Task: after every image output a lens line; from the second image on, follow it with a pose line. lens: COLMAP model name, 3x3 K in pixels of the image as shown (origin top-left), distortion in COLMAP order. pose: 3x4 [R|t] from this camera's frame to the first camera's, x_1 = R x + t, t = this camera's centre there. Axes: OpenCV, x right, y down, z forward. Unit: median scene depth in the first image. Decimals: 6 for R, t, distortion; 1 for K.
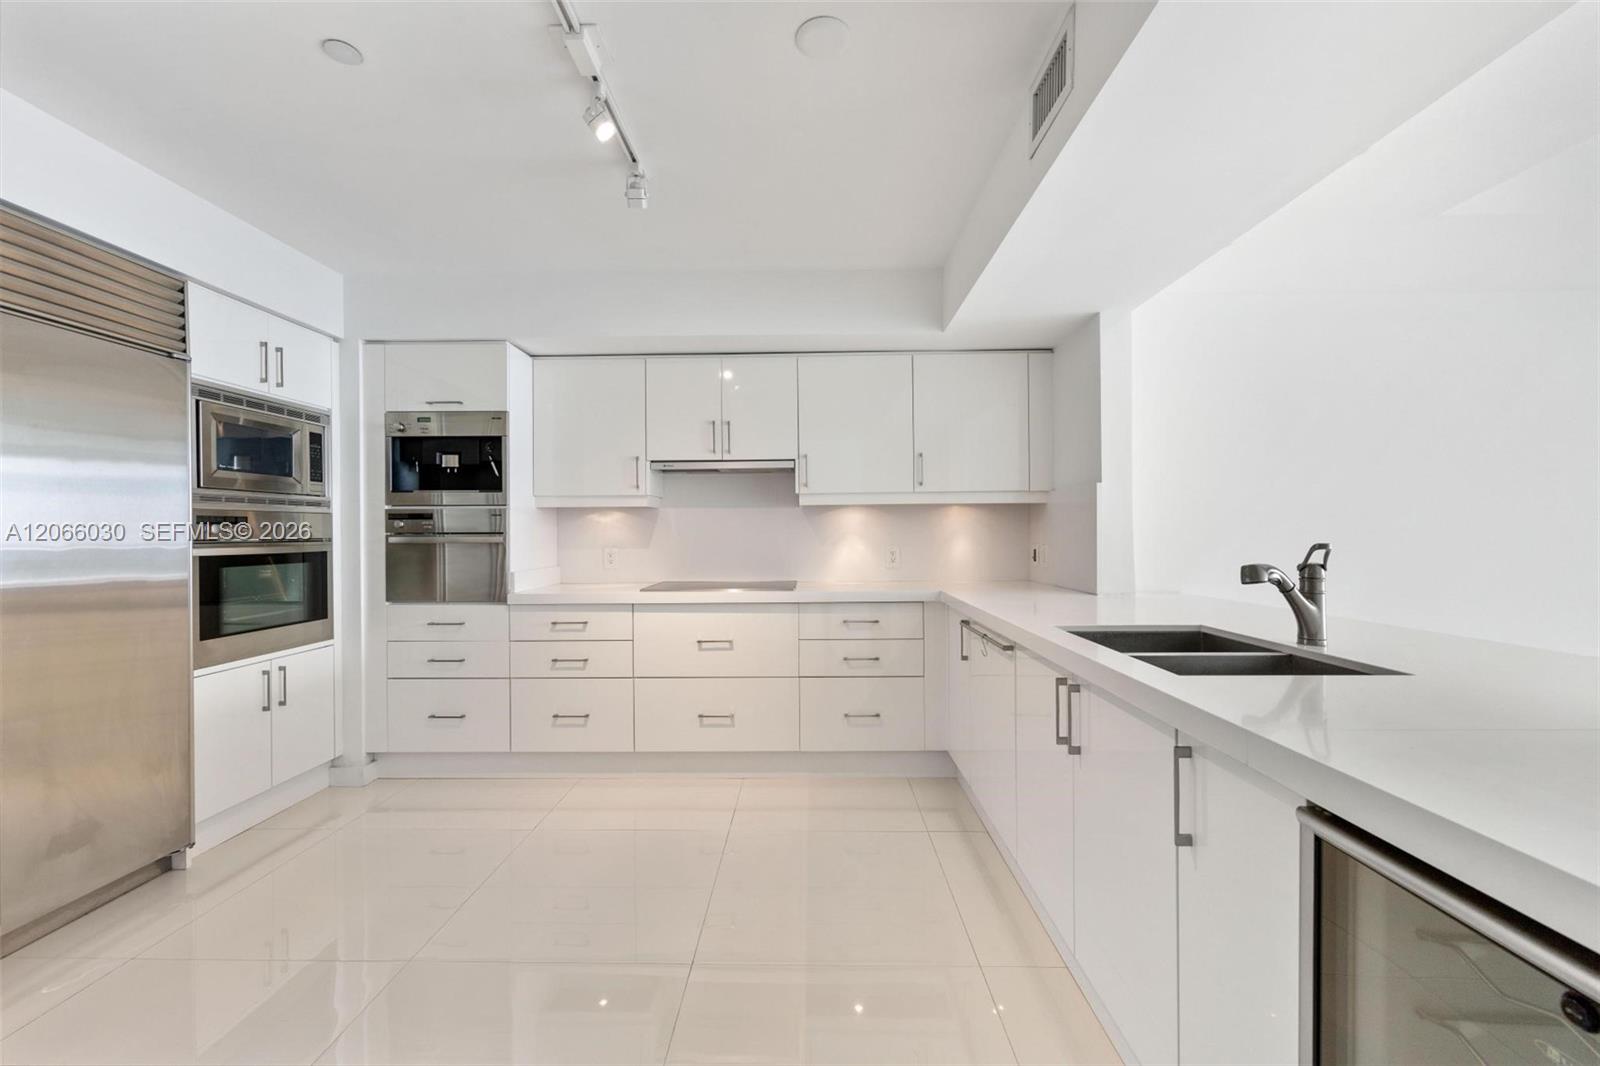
lens RADIAL K [[658.4, 0, 812.1], [0, 658.4, 534.4], [0, 0, 1]] dist [0.005277, 0.000522]
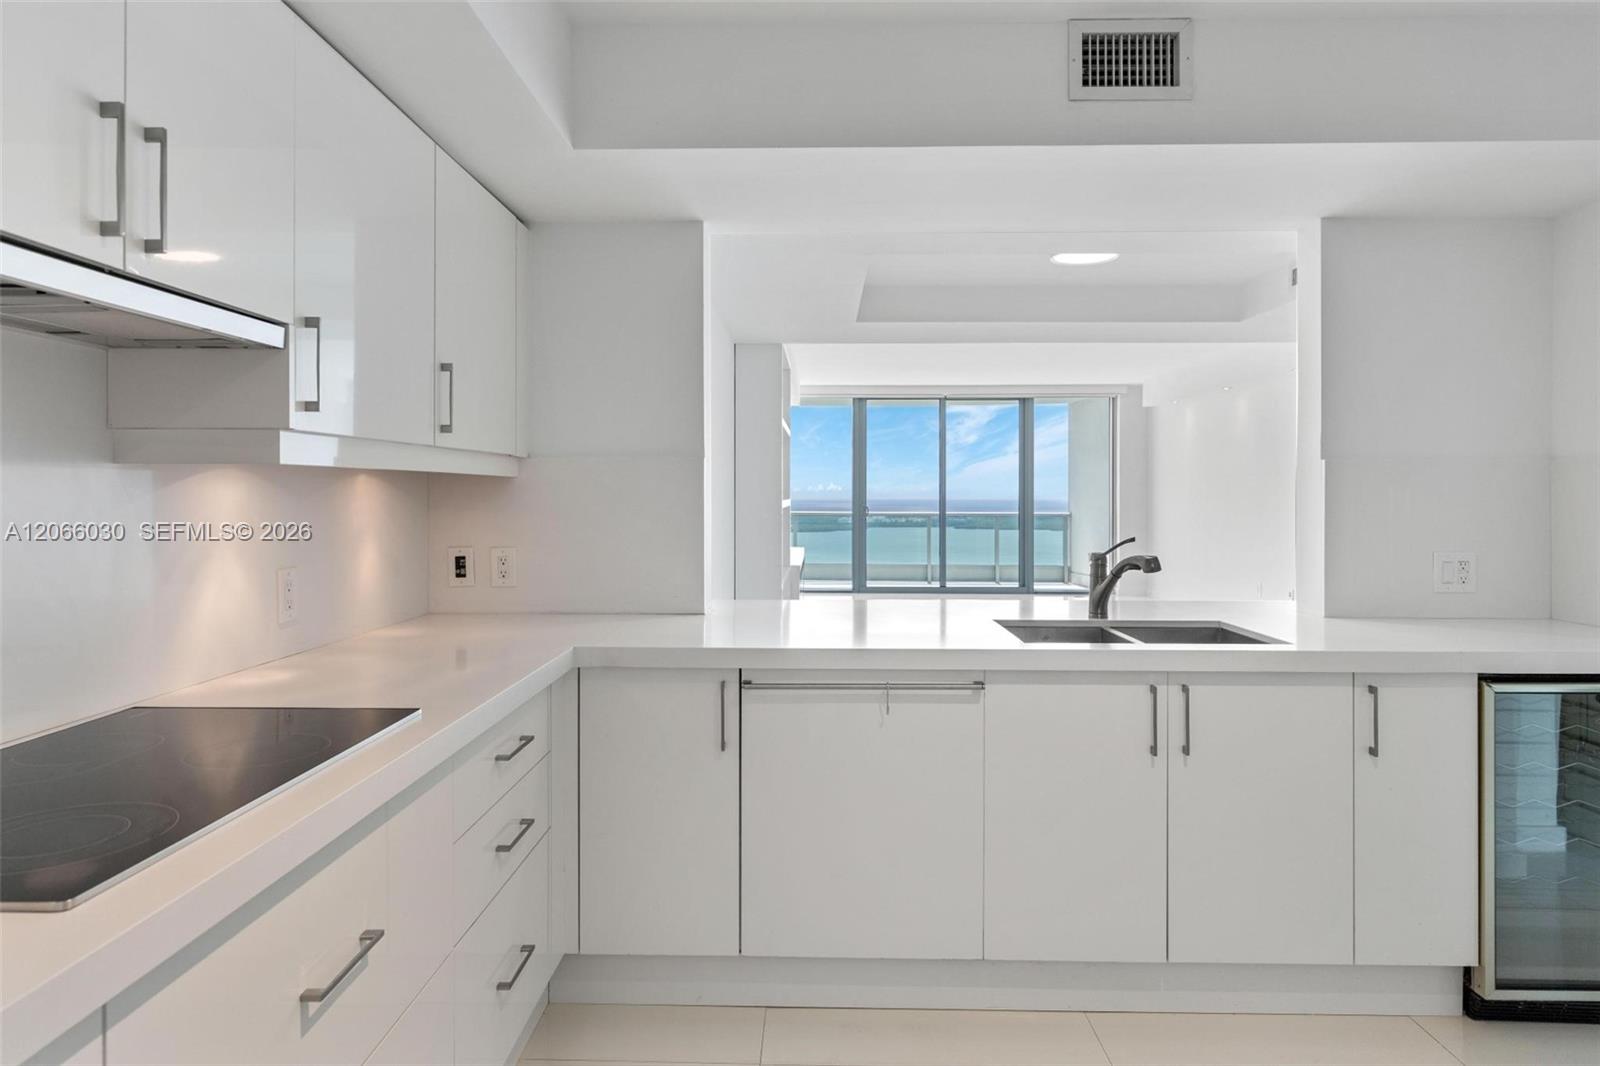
lens RADIAL K [[931.5, 0, 808.1], [0, 931.5, 504.0], [0, 0, 1]] dist [0.010368, -0.000058]
pose [[0.003347, -0.002303, 0.999992, -0.528882], [0.002577, 0.999994, 0.002295, -0.027051], [-0.999991, 0.002569, 0.003352, 0.797836]]
